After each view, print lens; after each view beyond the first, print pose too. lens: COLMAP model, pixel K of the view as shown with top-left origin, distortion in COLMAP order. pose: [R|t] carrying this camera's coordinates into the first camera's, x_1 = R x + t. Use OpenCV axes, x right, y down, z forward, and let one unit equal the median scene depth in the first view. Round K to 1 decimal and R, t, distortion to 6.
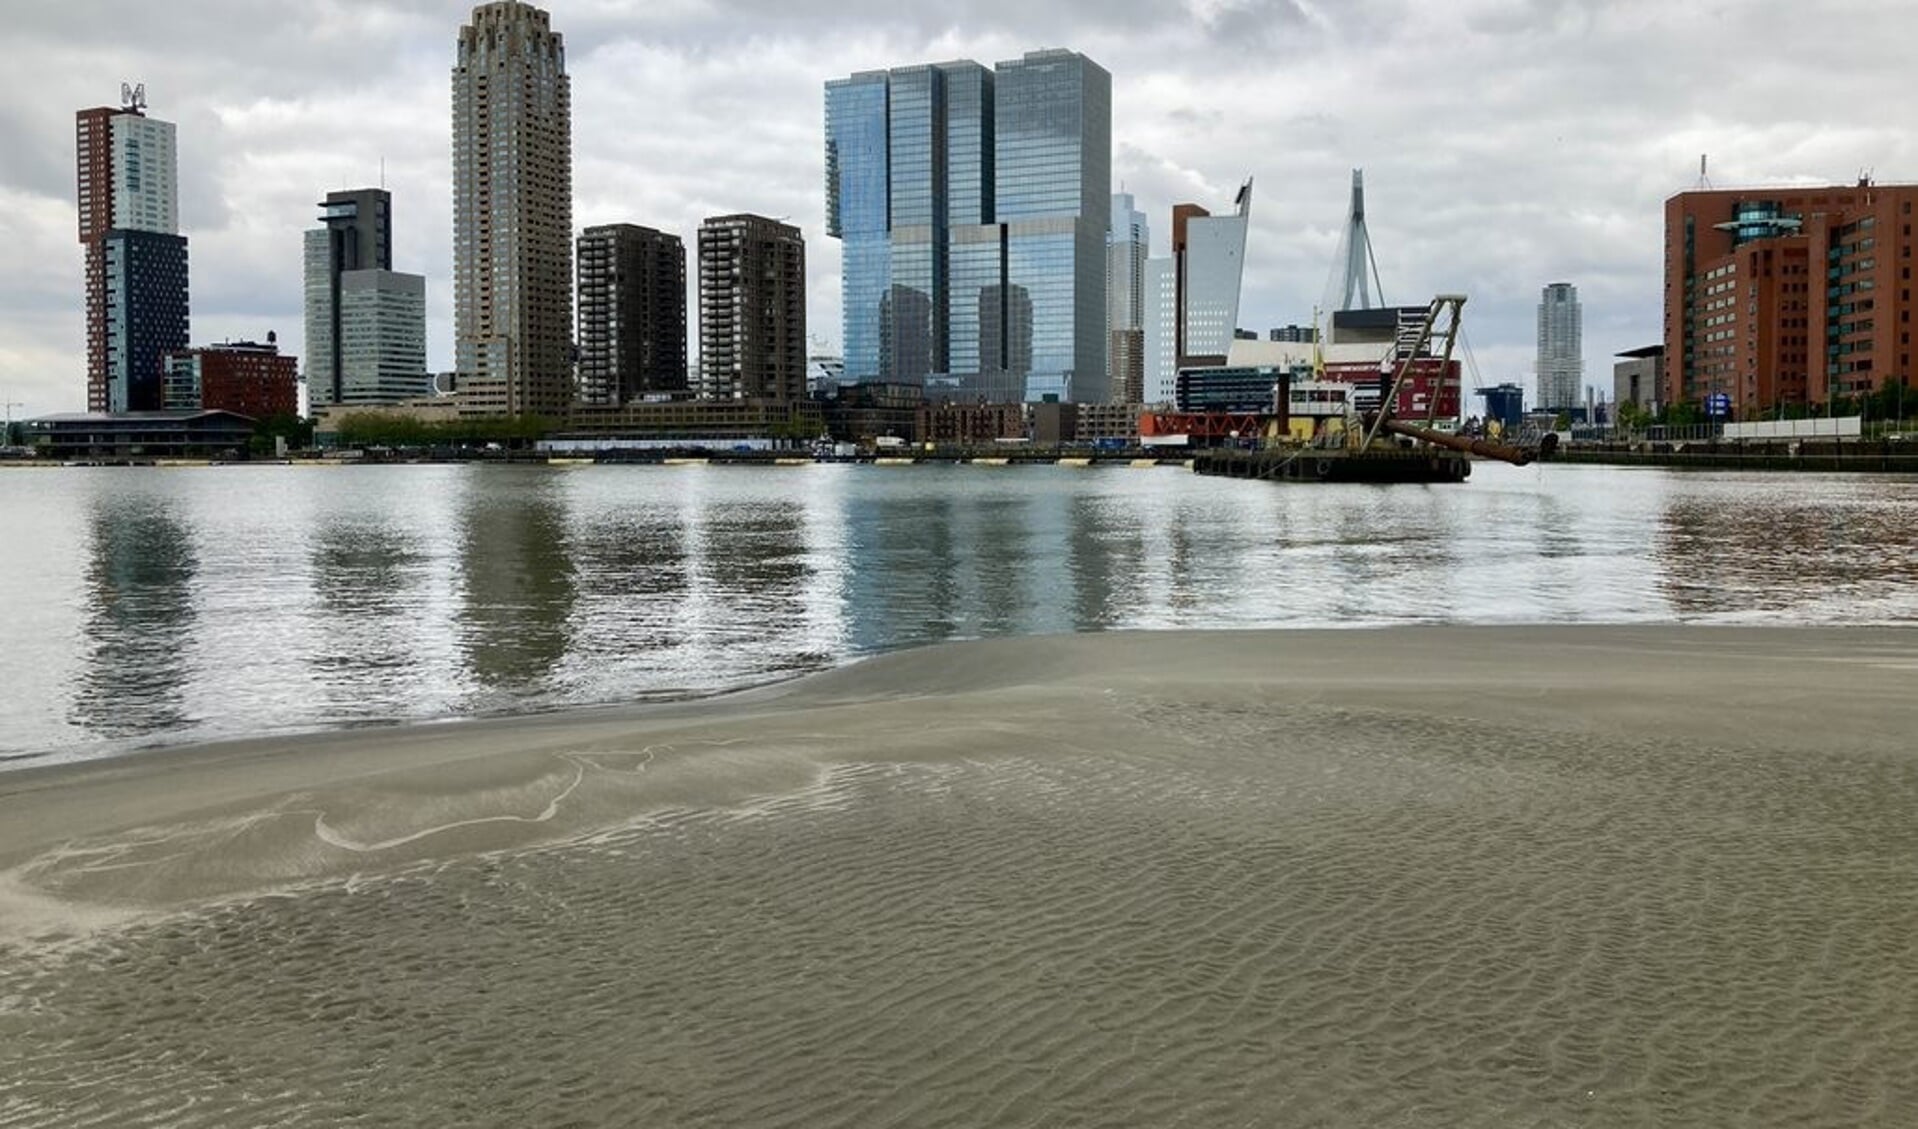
lens RADIAL K [[1586.5, 0, 957.6], [0, 1586.5, 507.2], [0, 0, 1]] dist [0.032847, -0.005815]
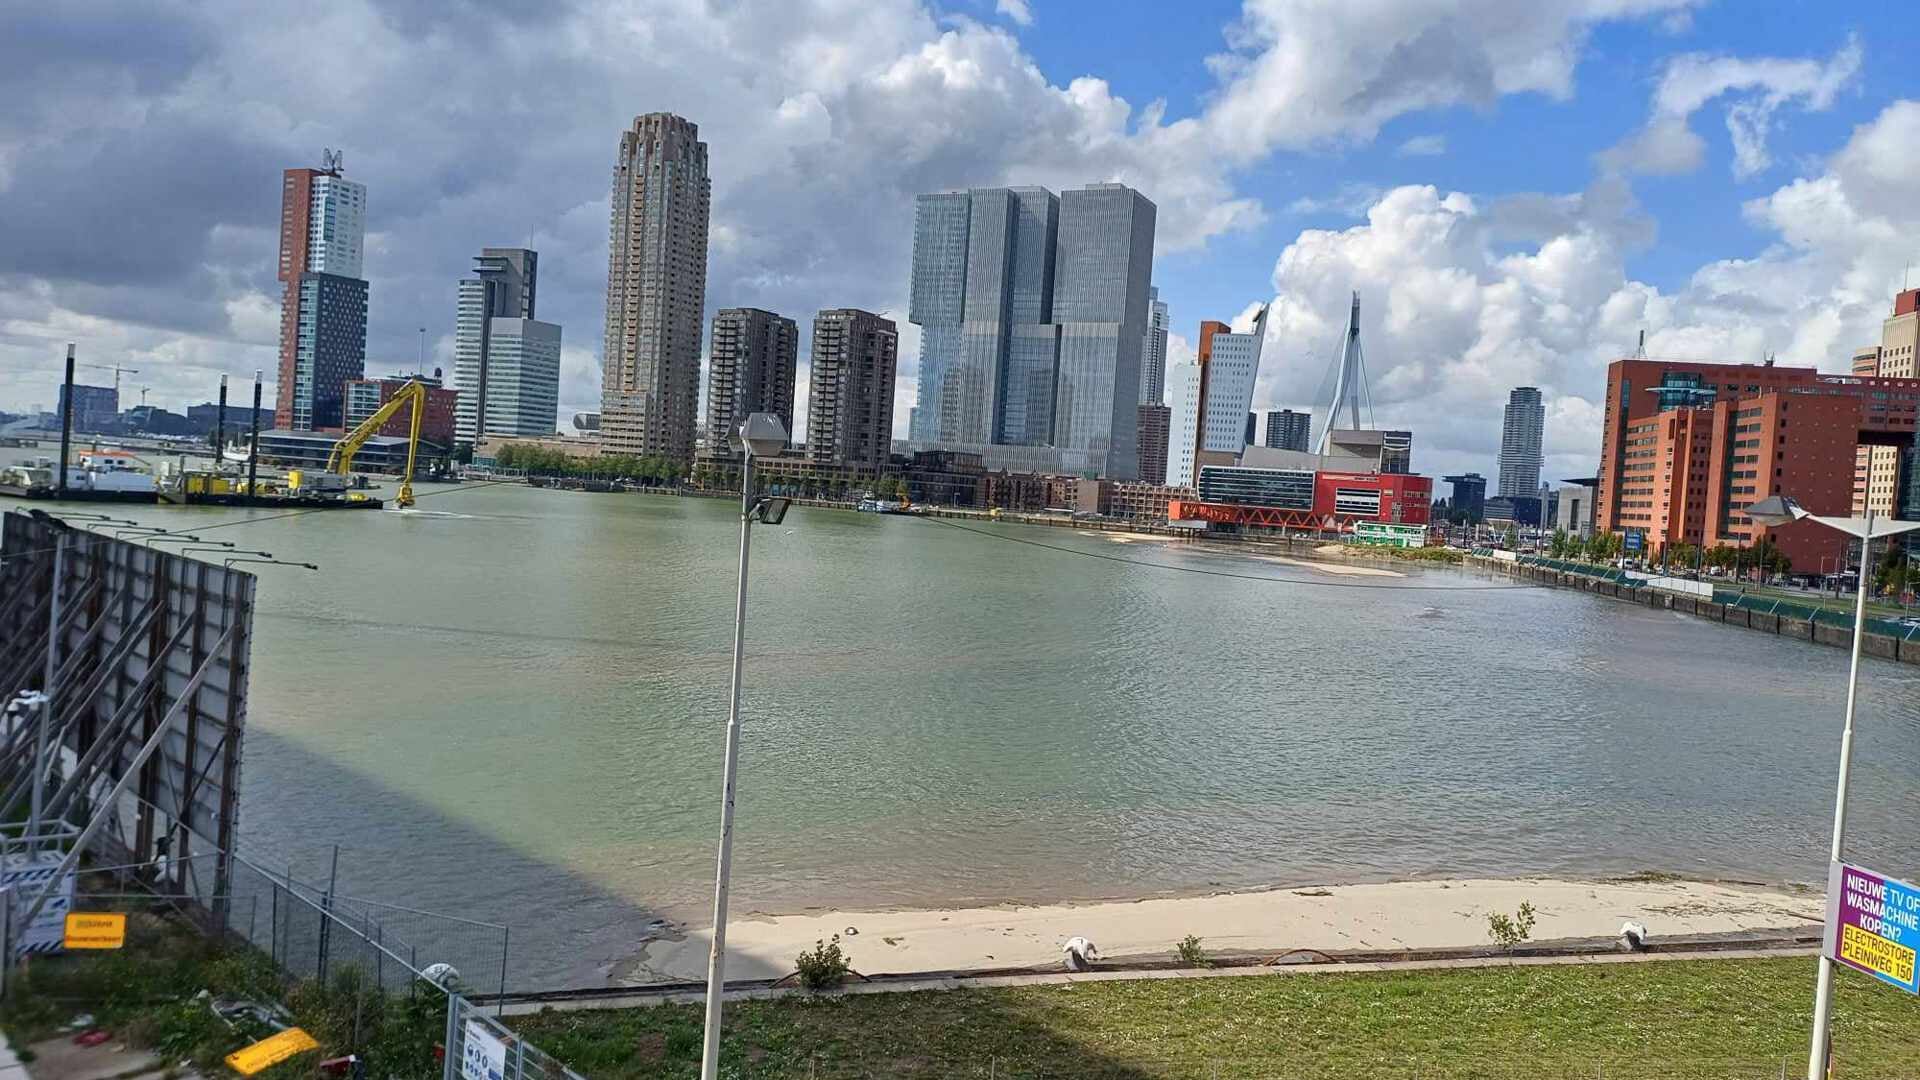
lens RADIAL K [[1458.9, 0, 959.1], [0, 1458.9, 517.3], [0, 0, 1]] dist [0.133724, -0.168601]
pose [[0.997403, 0.072028, -0.000465, -0.038193], [-0.072029, 0.997376, -0.007237, -0.021534], [-0.000058, 0.007252, 0.999974, -0.115429]]
